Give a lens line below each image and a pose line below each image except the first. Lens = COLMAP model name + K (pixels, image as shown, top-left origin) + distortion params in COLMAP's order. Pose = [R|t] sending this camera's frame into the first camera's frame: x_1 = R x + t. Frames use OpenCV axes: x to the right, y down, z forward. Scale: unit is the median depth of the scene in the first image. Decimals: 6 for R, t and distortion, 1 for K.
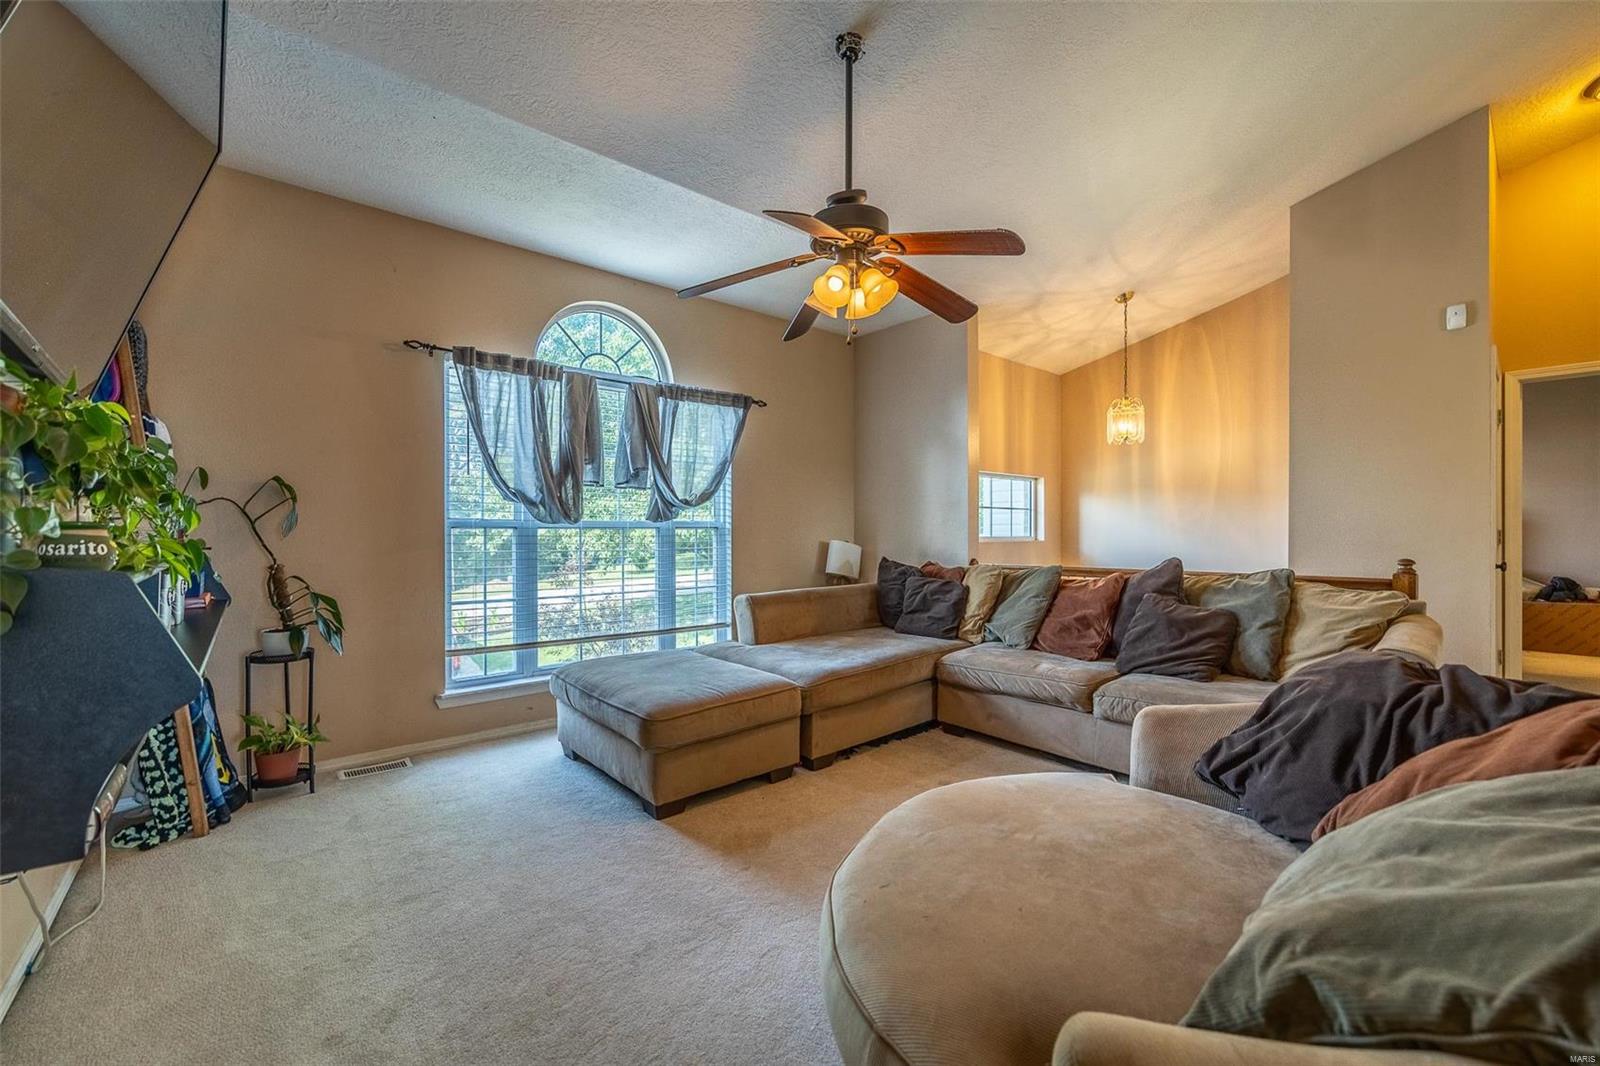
lens RADIAL K [[641.3, 0, 800.0], [0, 641.3, 533.0], [0, 0, 1]] dist [-0.000314, 0.000231]
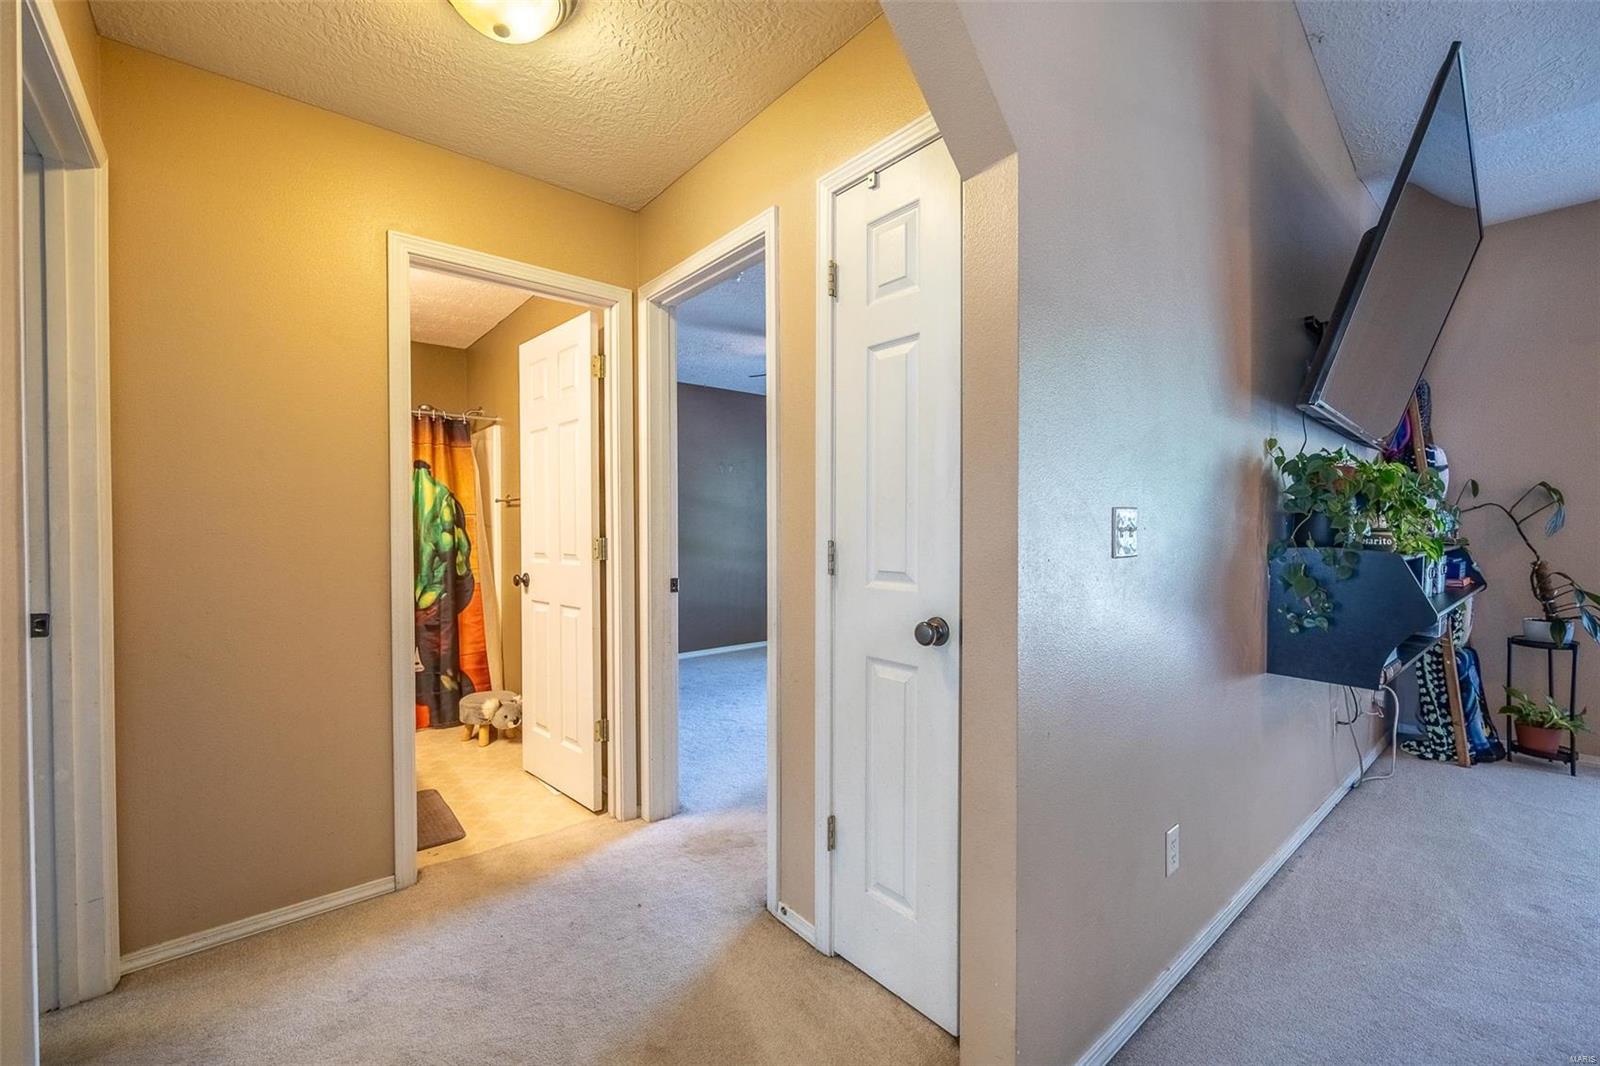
lens RADIAL K [[652.9, 0, 800.0], [0, 652.9, 533.0], [0, 0, 1]] dist [-0.000664, -0.000111]
pose [[-0.008888, 0.010619, -0.999904, 0.391181], [-0.005982, 0.999925, 0.010673, -0.005404], [0.999943, 0.006076, -0.008824, -0.332814]]
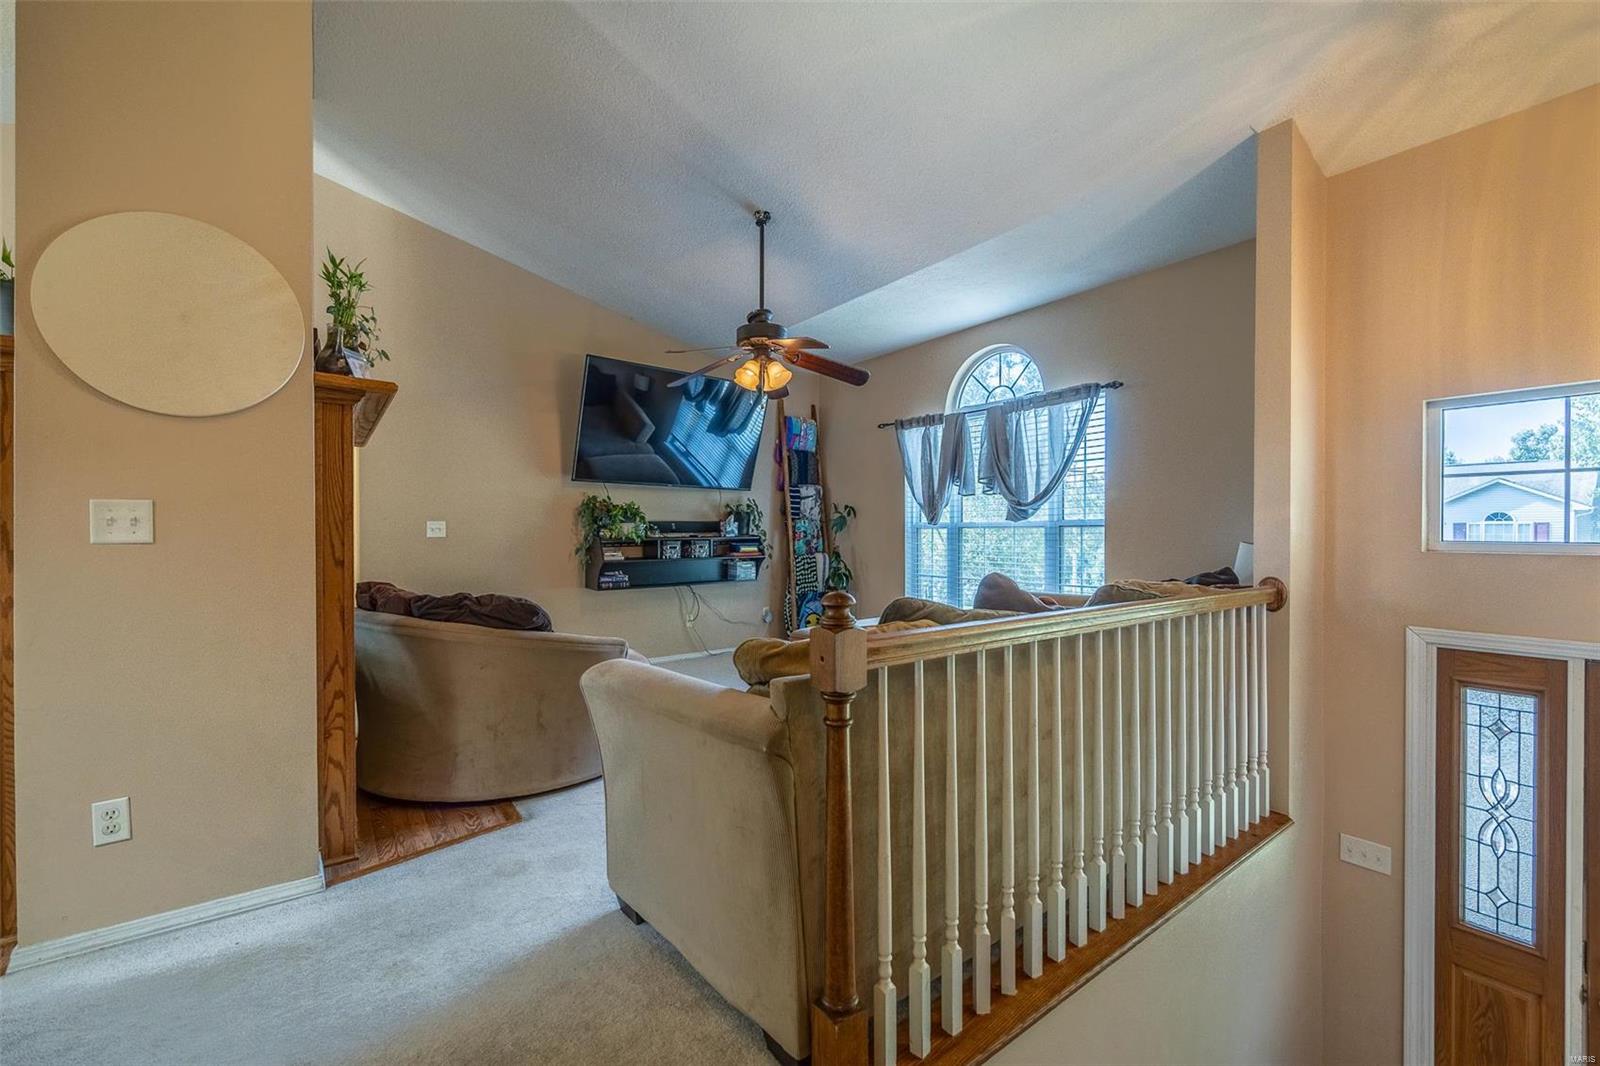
lens RADIAL K [[652.9, 0, 800.0], [0, 652.9, 533.0], [0, 0, 1]] dist [-0.000664, -0.000111]
pose [[-0.068035, 0.002612, -0.997680, 1.589315], [-0.002480, 0.999993, 0.002787, 0.002538], [0.997680, 0.002664, -0.068028, 1.149305]]
